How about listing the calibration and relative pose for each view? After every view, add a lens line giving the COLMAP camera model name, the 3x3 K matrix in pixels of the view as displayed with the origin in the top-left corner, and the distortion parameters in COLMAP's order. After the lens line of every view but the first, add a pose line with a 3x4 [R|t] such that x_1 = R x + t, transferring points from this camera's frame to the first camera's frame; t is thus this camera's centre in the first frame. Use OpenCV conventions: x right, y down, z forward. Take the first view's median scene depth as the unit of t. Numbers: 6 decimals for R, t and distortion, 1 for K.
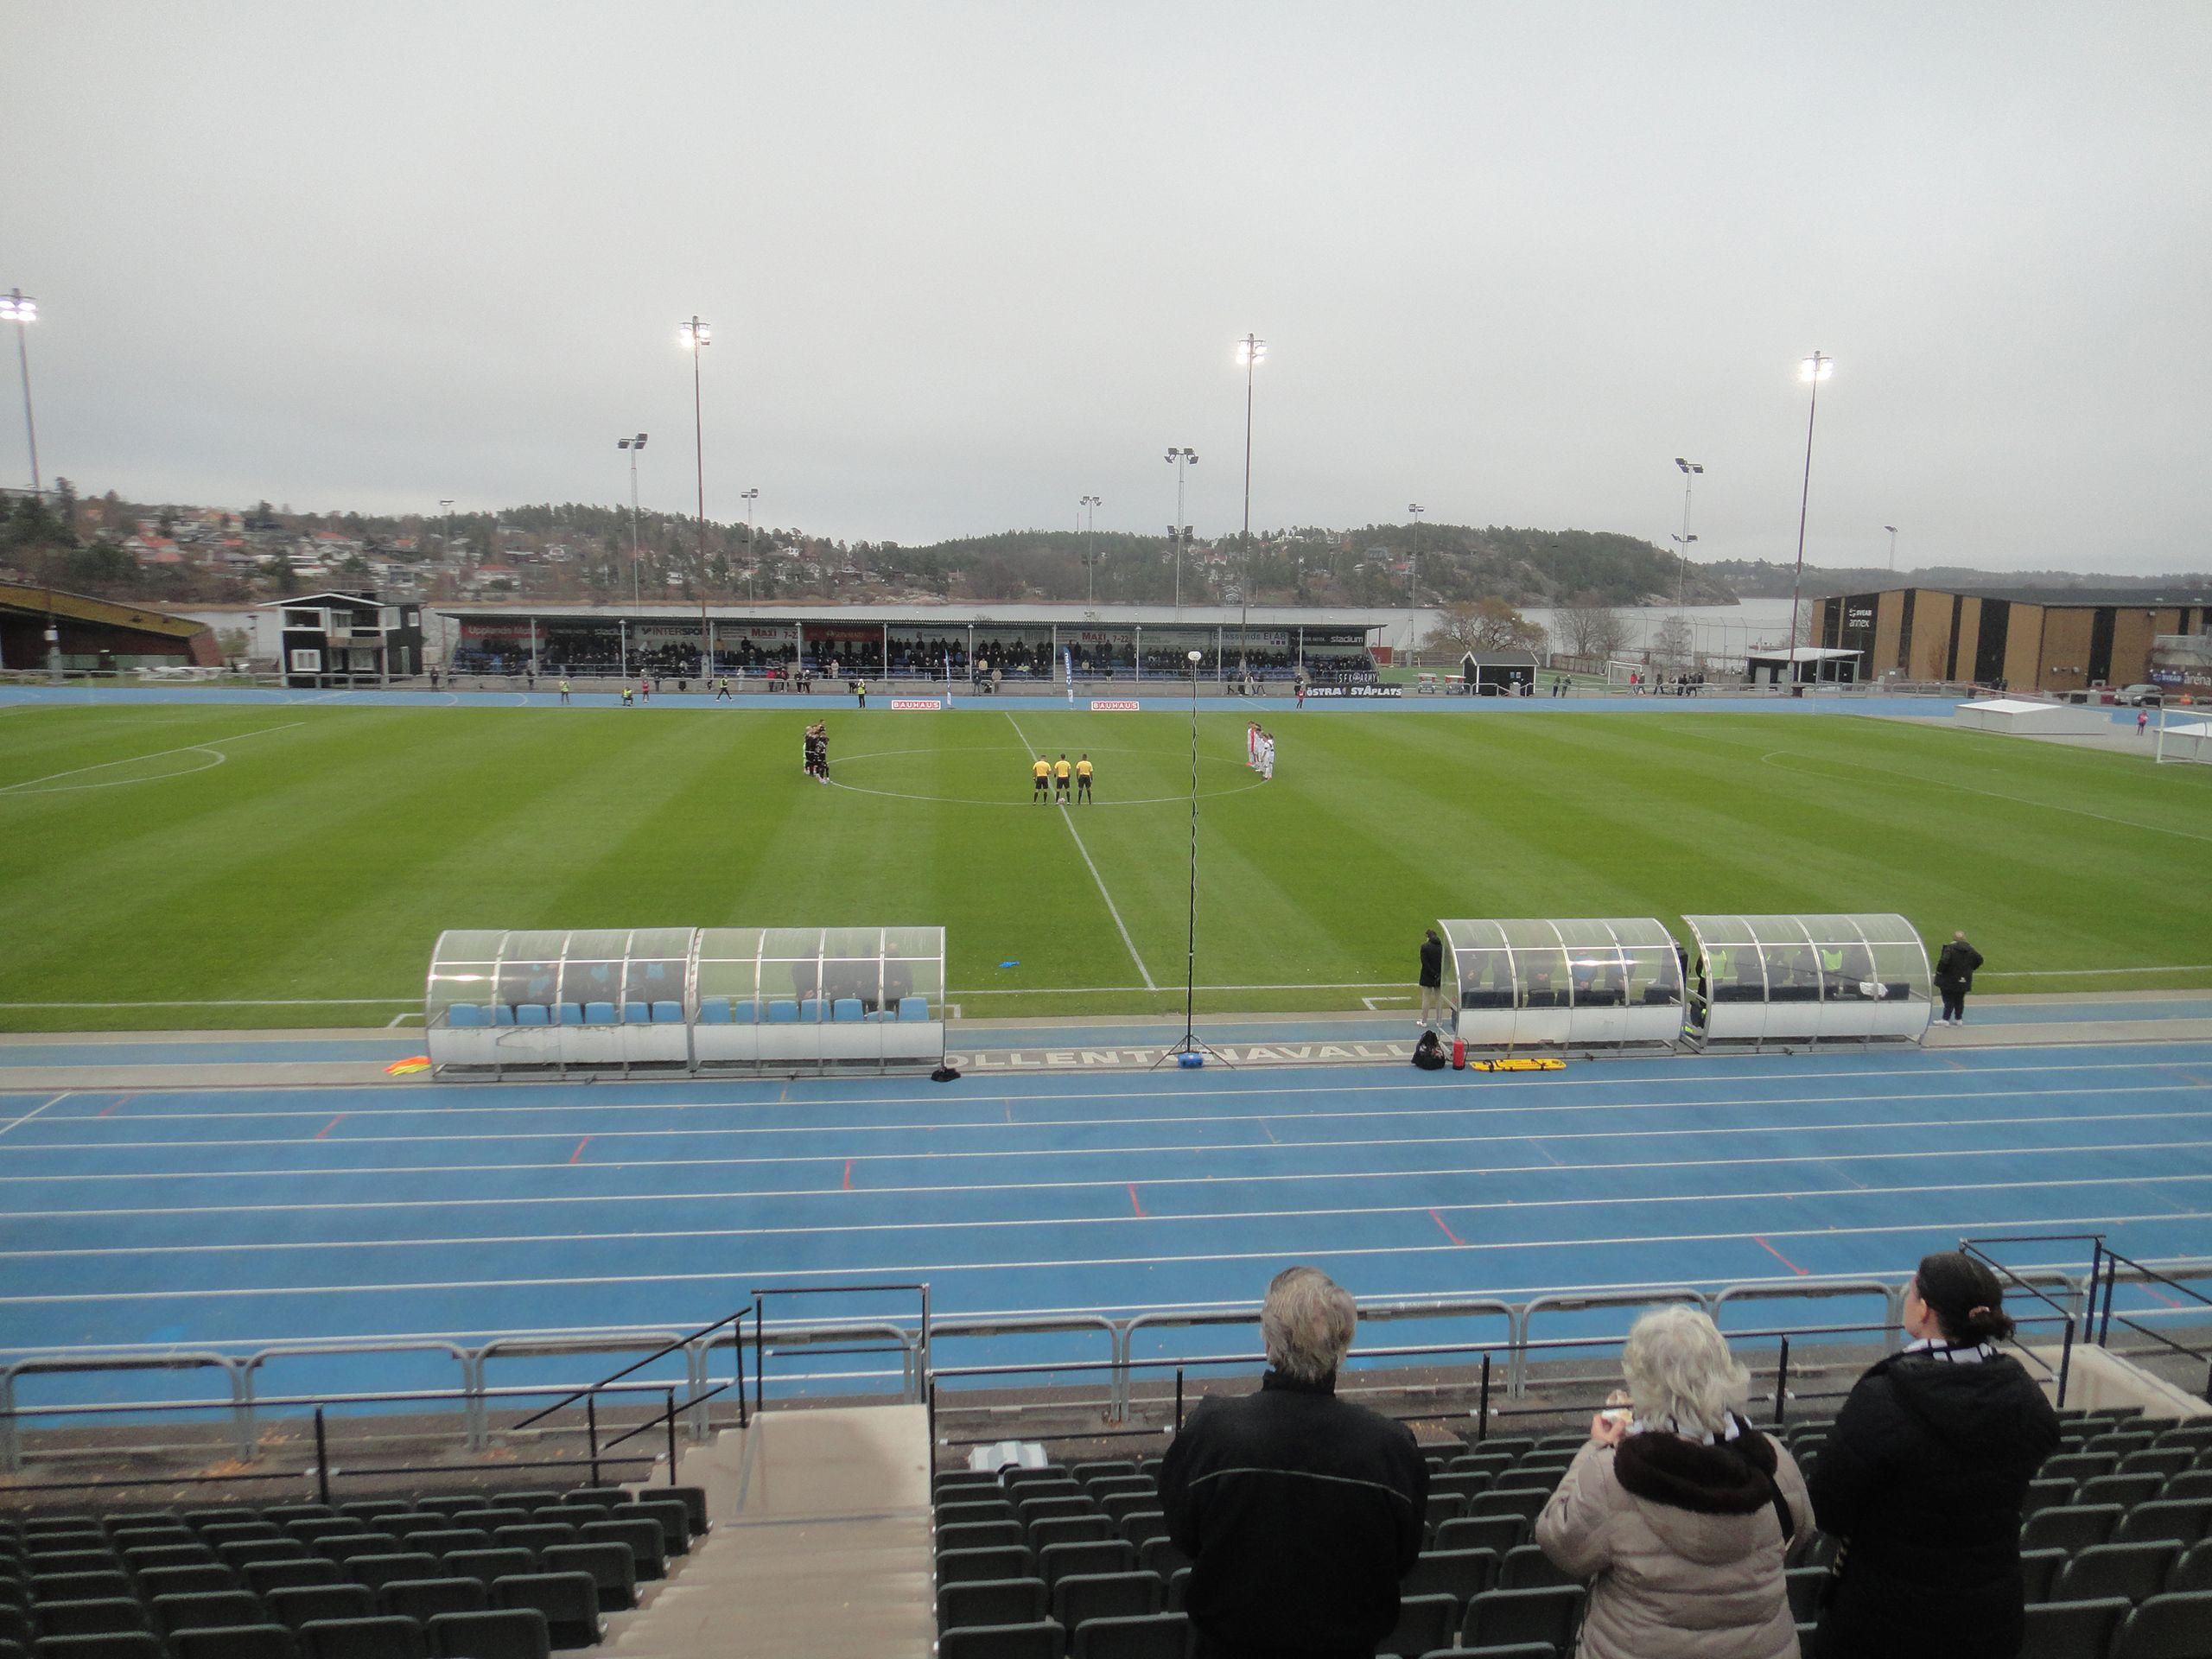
lens RADIAL K [[1536.7, 0, 1108.0], [0, 1536.7, 829.9], [0, 0, 1]] dist [0.003266, 0.003115]
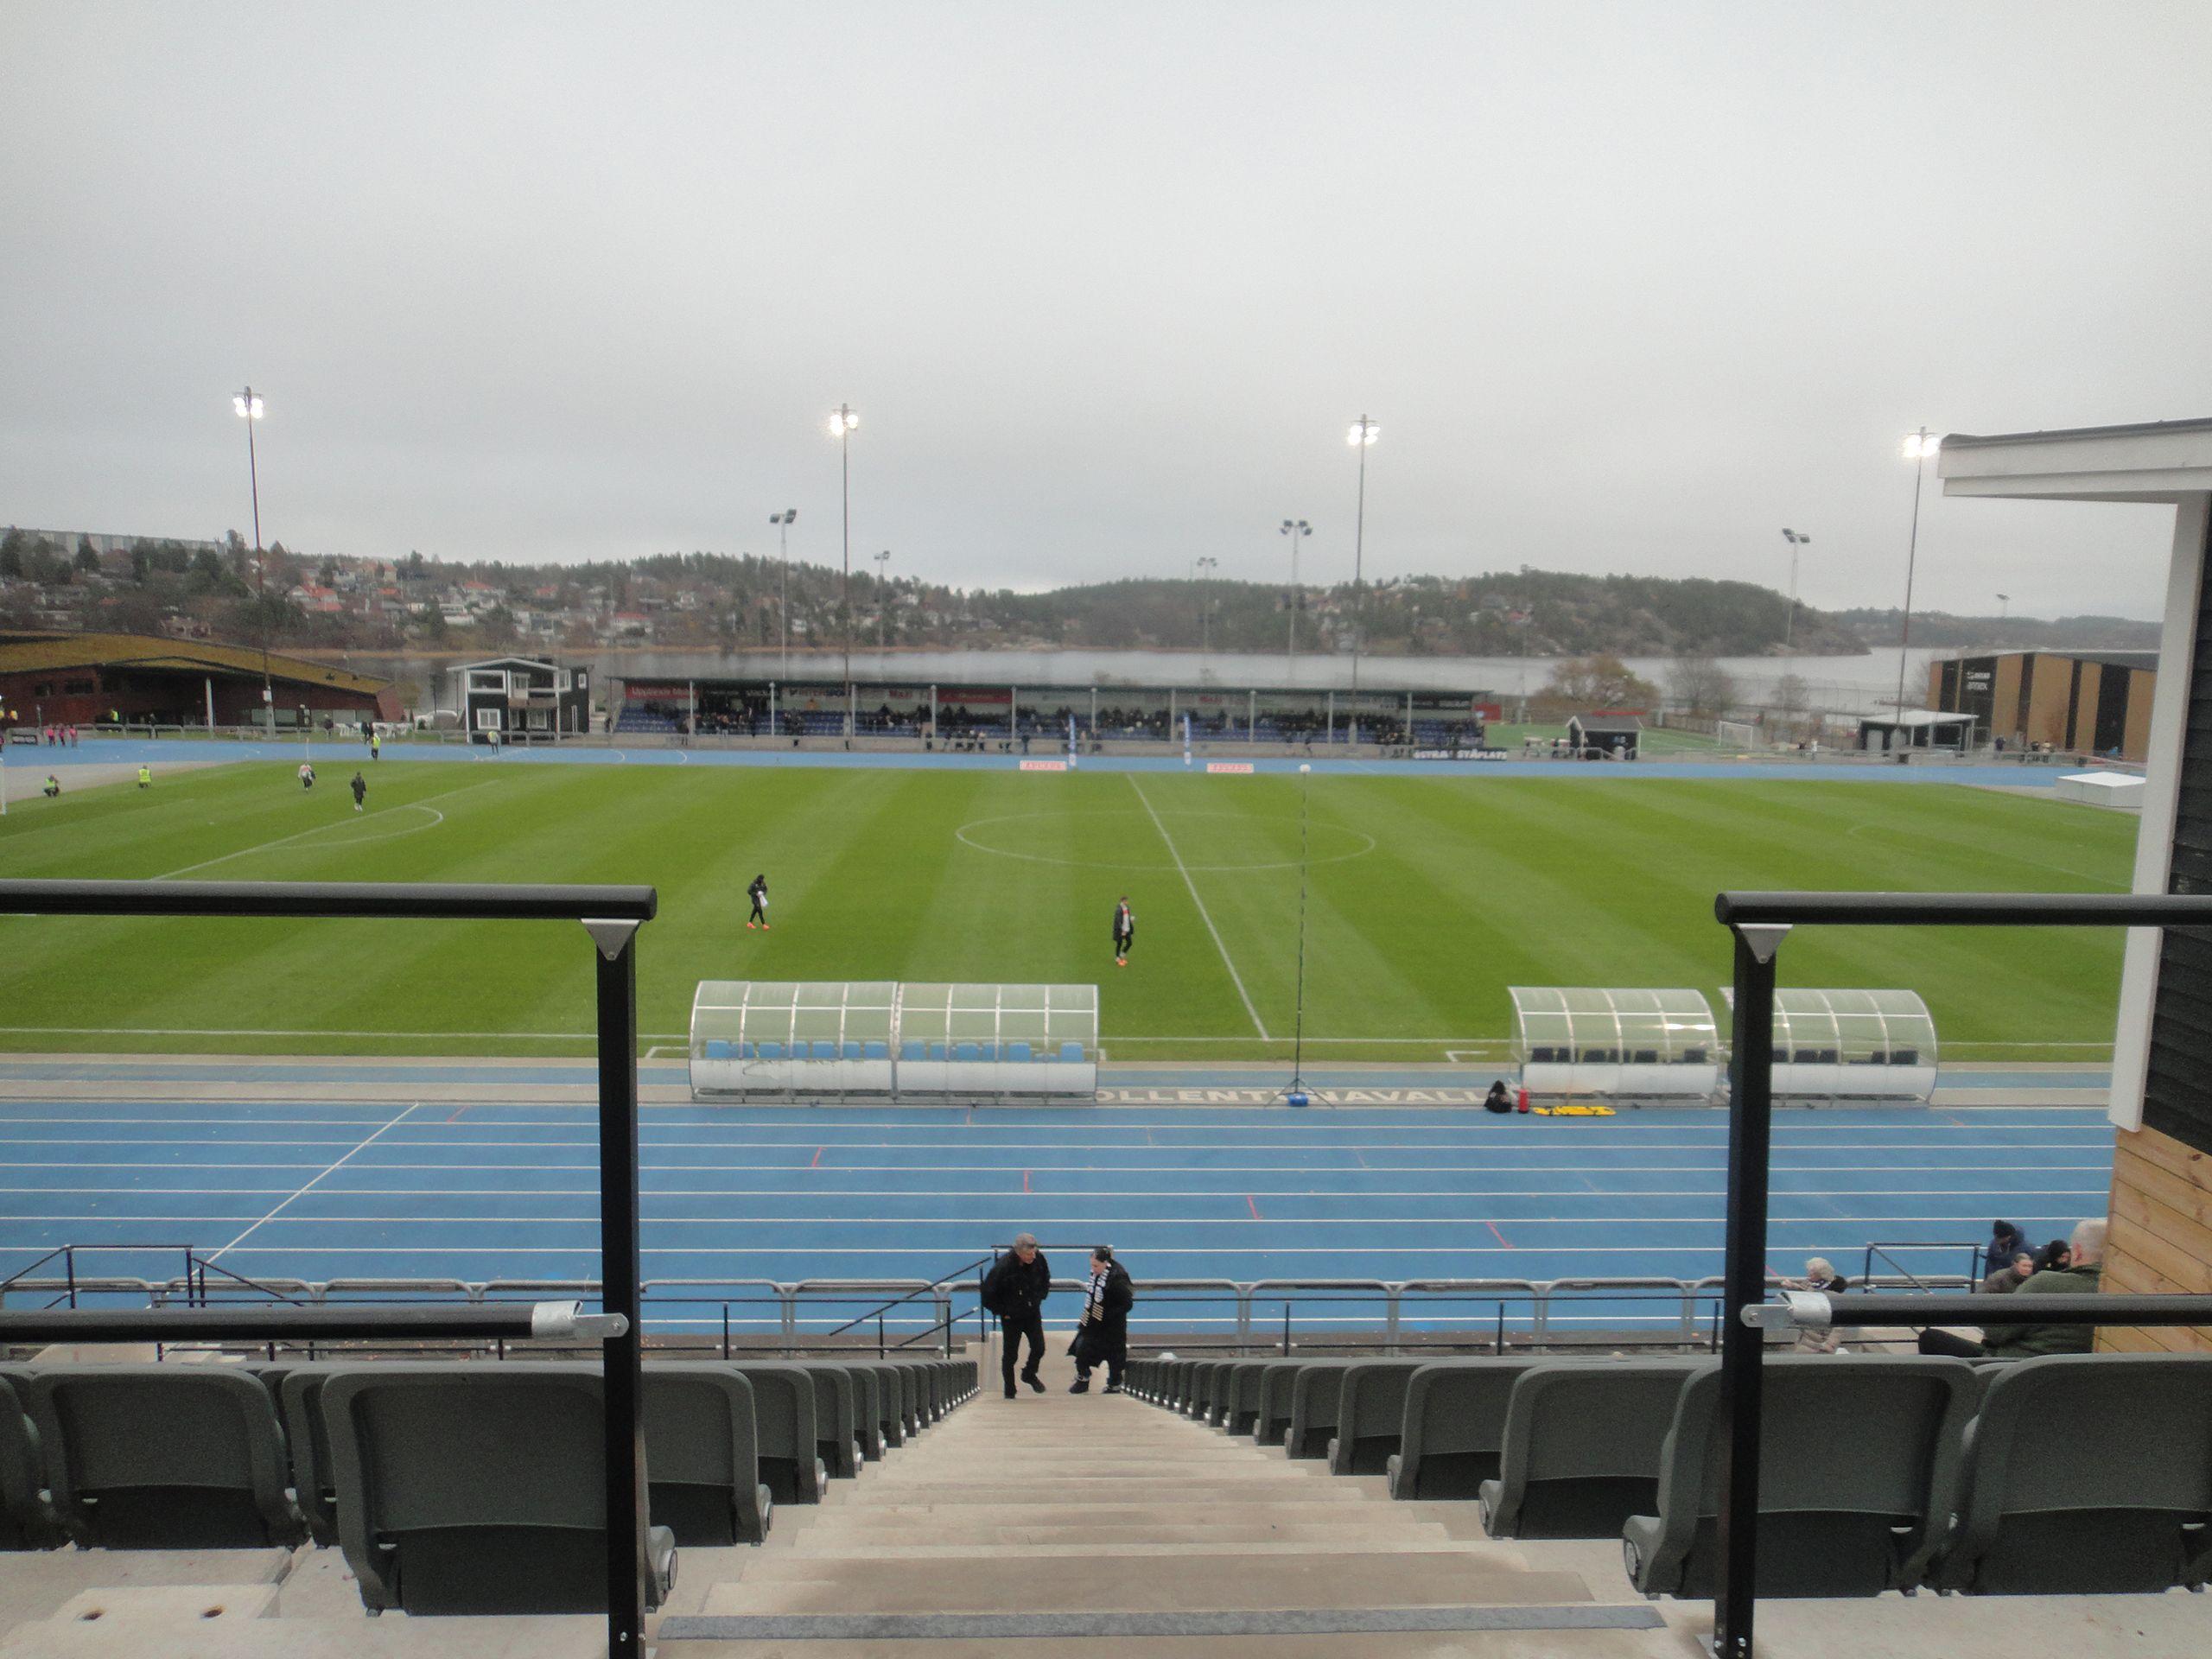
lens RADIAL K [[1540.3, 0, 1107.1], [0, 1540.3, 833.6], [0, 0, 1]] dist [0.005422, 0.001485]
pose [[0.997343, 0.012536, -0.071763, -0.002334], [-0.014425, 0.999561, -0.025861, -0.005271], [0.071408, 0.026828, 0.997086, -0.045191]]
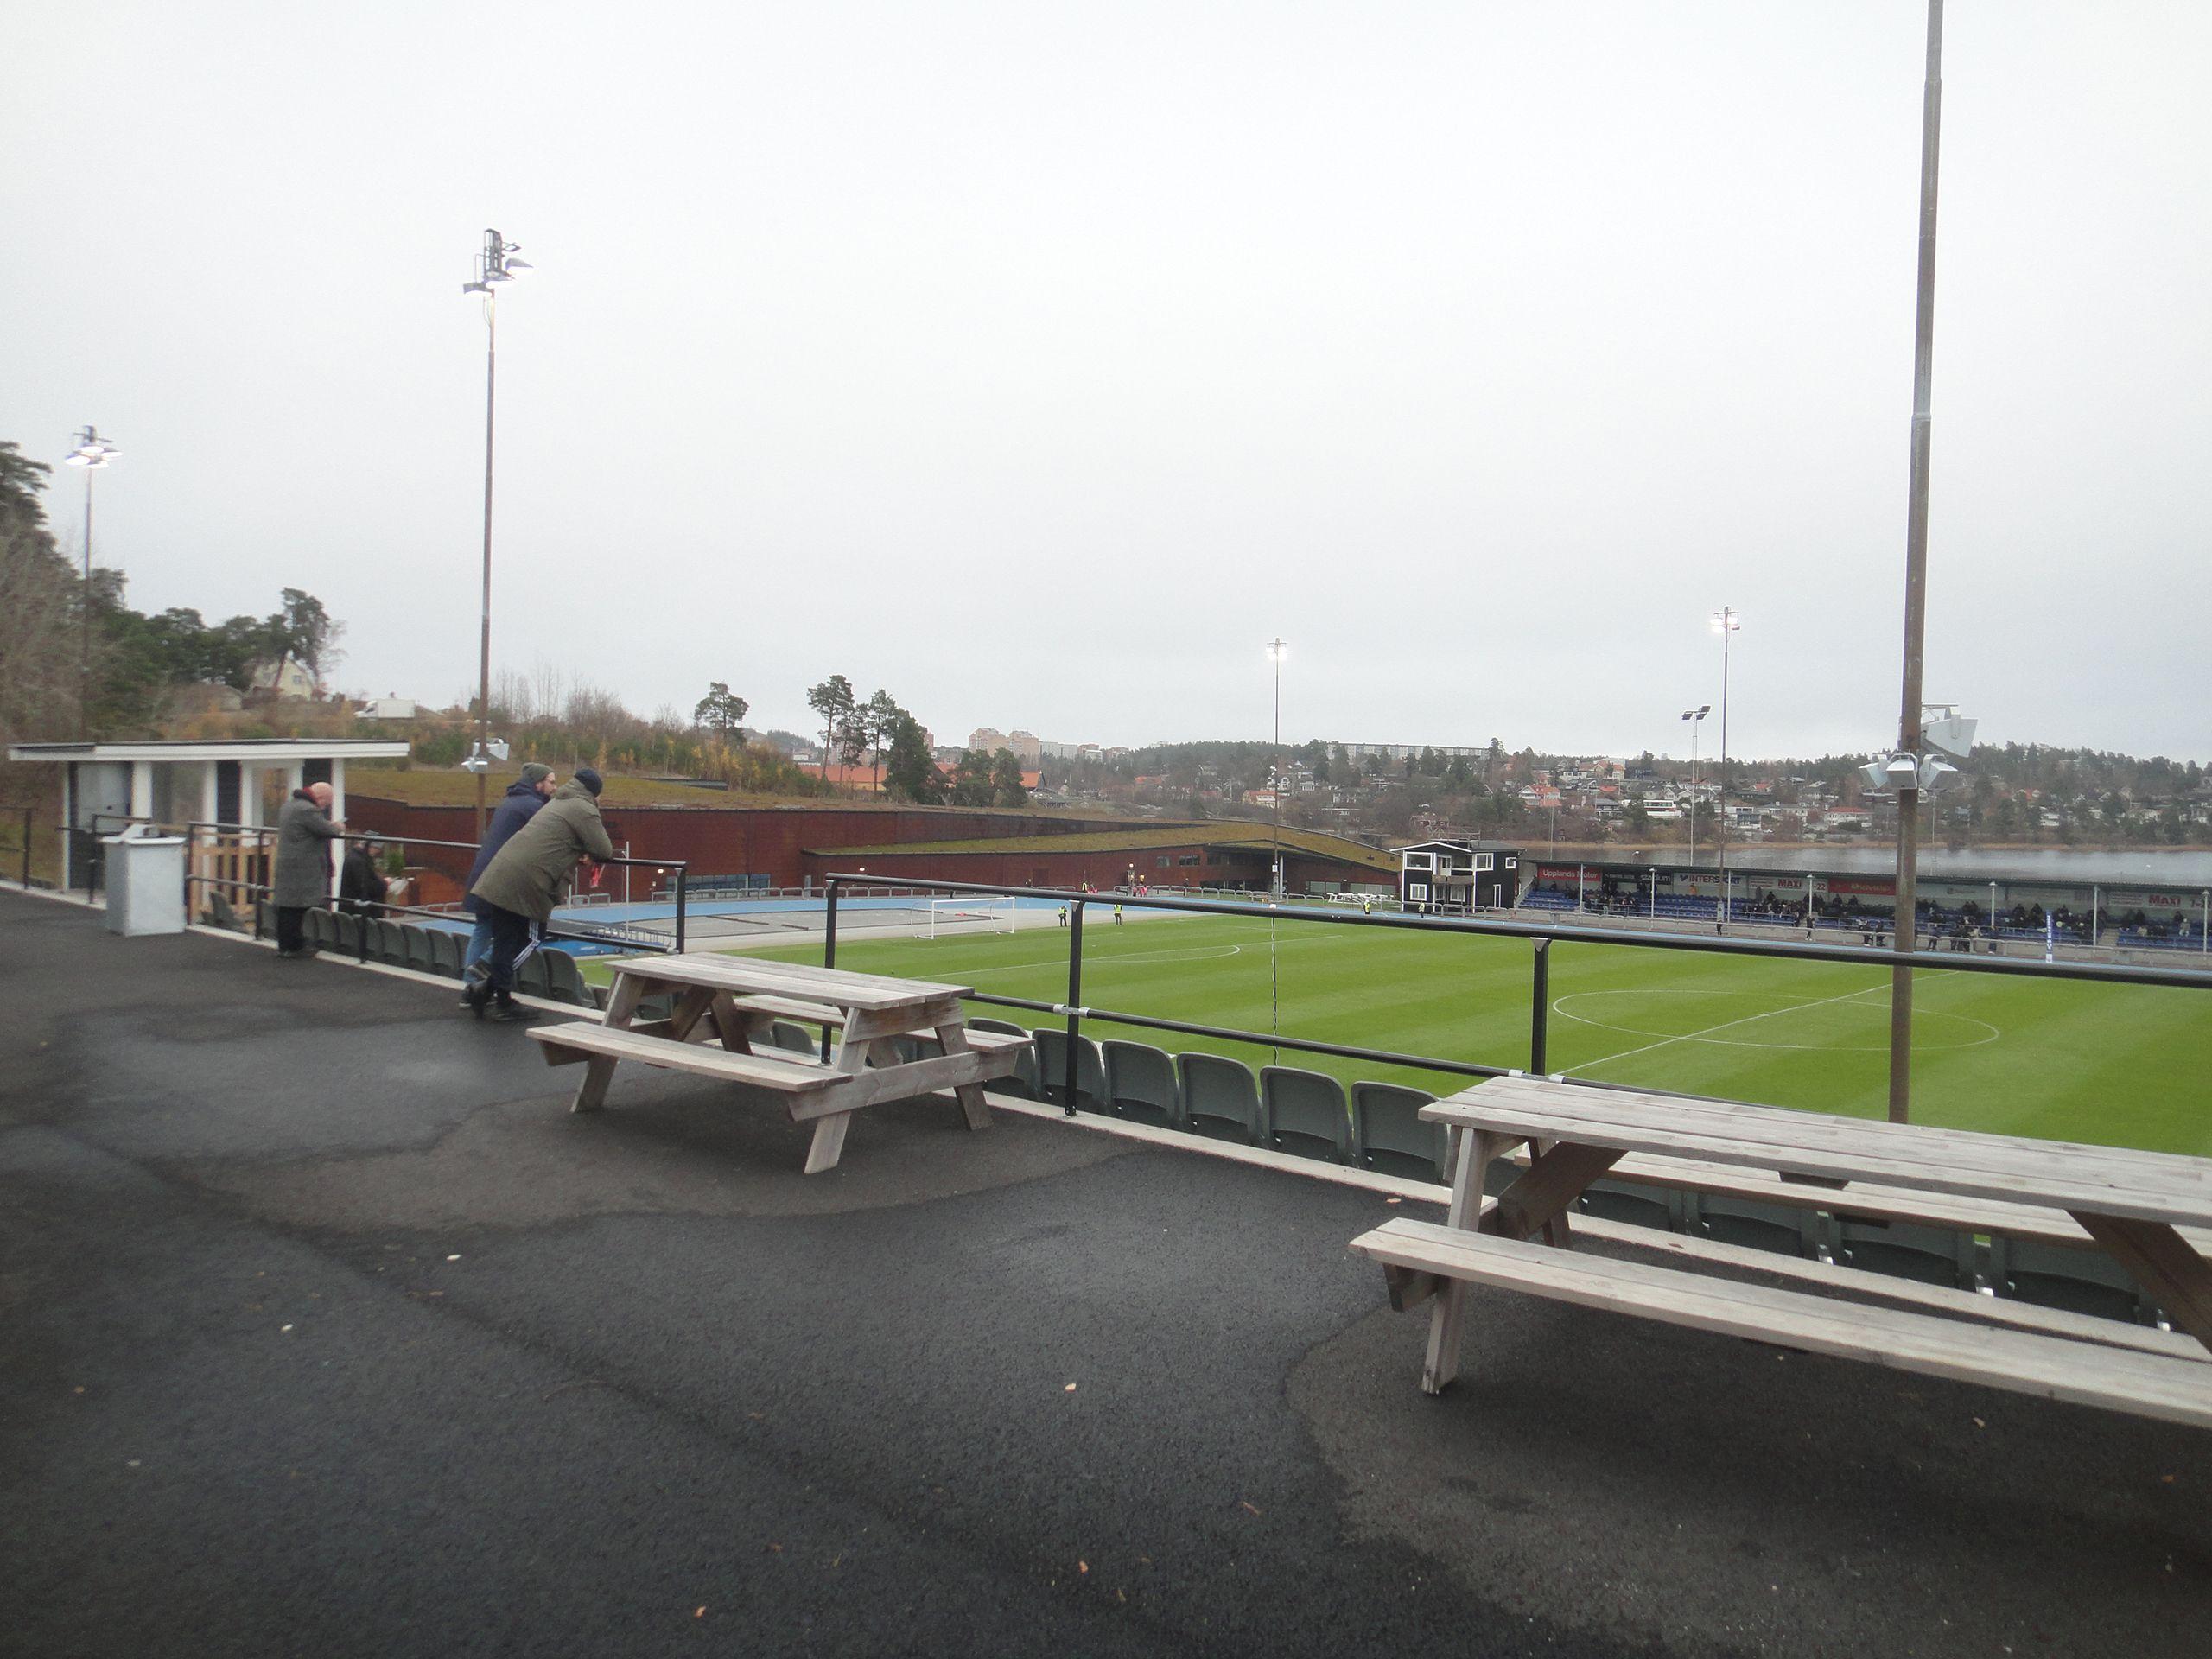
lens RADIAL K [[1540.3, 0, 1107.1], [0, 1540.3, 833.6], [0, 0, 1]] dist [0.005422, 0.001485]
pose [[0.650910, 0.010188, -0.759086, 0.232062], [-0.124465, 0.987812, -0.093469, -0.002737], [0.748882, 0.155319, 0.644245, -0.042071]]
